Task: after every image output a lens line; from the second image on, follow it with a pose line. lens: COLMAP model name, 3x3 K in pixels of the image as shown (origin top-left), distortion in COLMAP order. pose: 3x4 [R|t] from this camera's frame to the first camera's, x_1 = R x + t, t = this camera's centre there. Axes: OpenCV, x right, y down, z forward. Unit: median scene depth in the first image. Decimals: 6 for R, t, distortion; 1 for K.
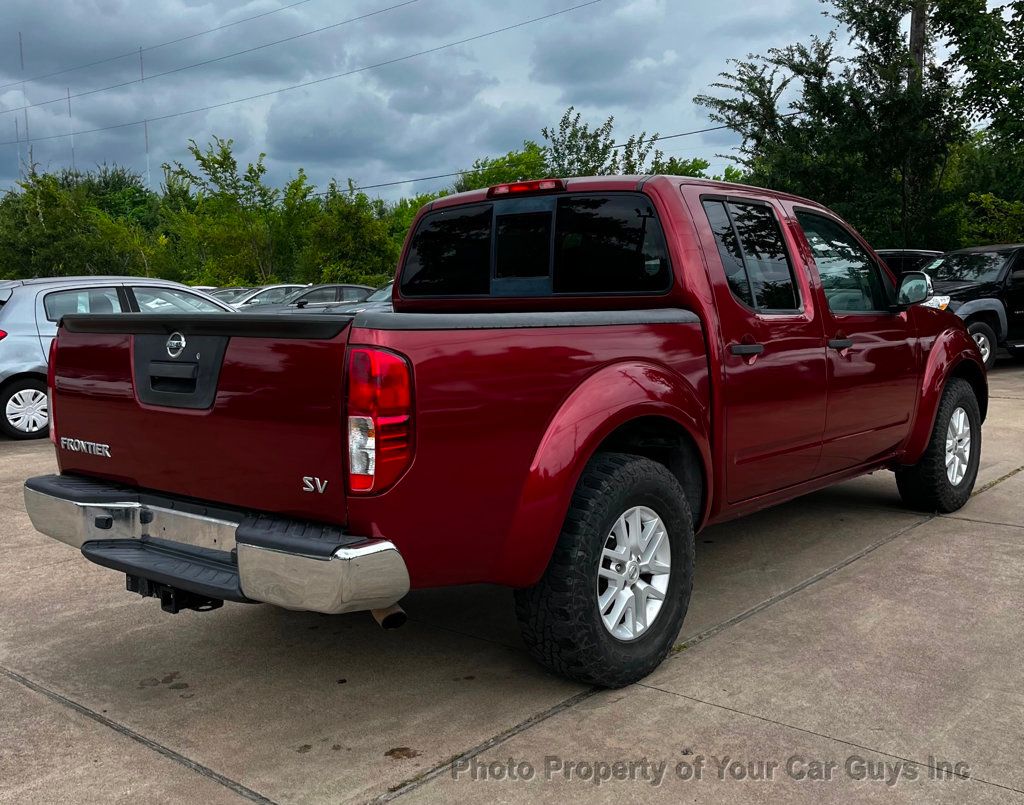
lens RADIAL K [[998.2, 0, 511.5], [0, 998.2, 404.2], [0, 0, 1]] dist [0.035724, 0.000000]
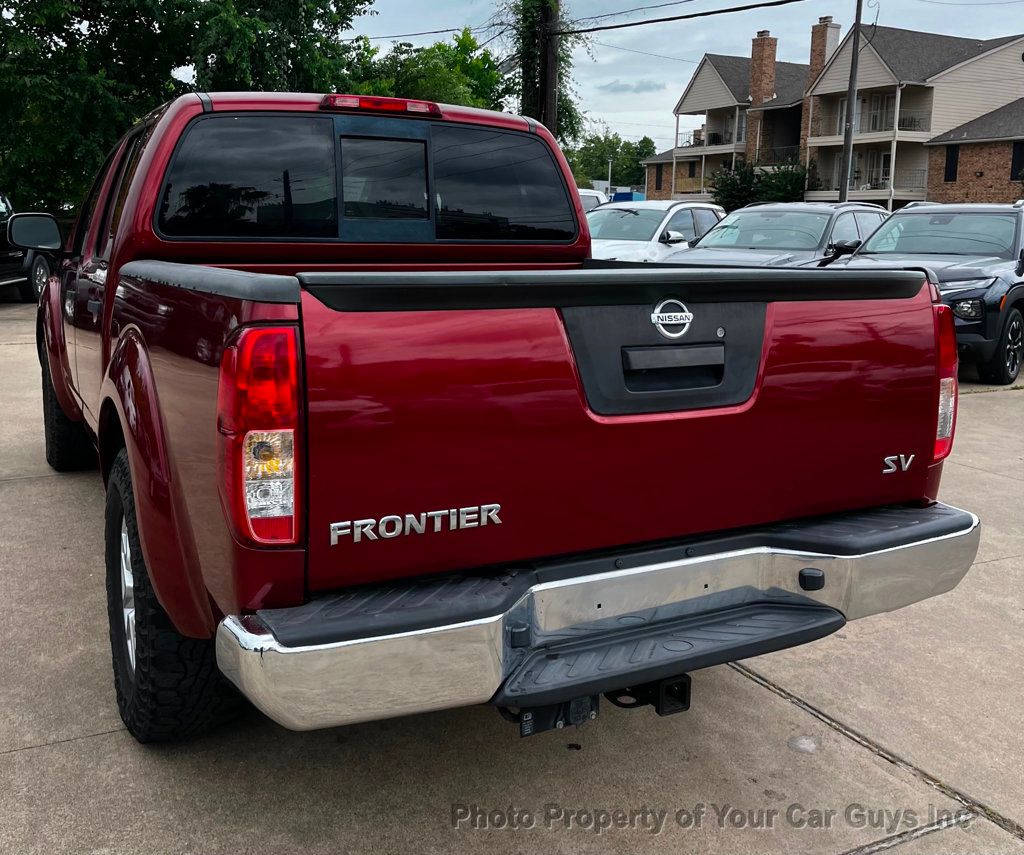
lens RADIAL K [[1024.2, 0, 515.2], [0, 1024.2, 392.2], [0, 0, 1]] dist [0.027062, 0.000000]
pose [[0.389829, -0.120687, 0.912945, -0.747017], [0.081730, 0.991997, 0.096238, -0.063005], [-0.917253, 0.037098, 0.396573, 0.614509]]
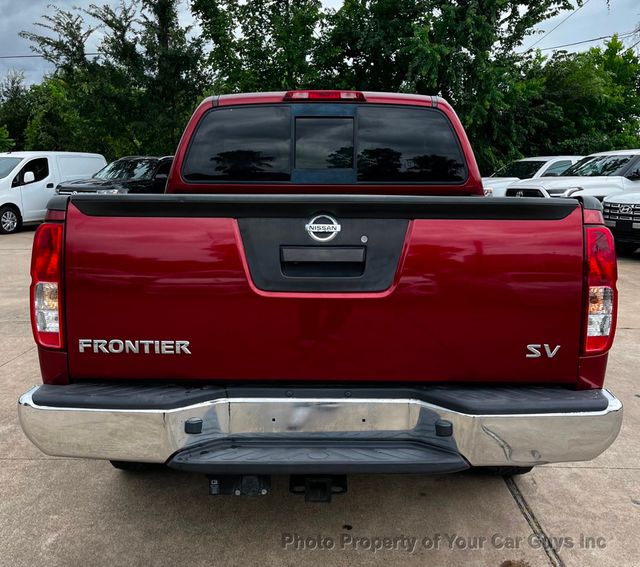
lens RADIAL K [[686.3, 0, 321.9], [0, 686.3, 279.2], [0, 0, 1]] dist [0.028726, 0.000000]
pose [[0.780832, -0.065779, 0.621269, -0.557206], [0.050288, 0.997832, 0.042445, -0.028427], [-0.622714, -0.001900, 0.782447, 0.358419]]
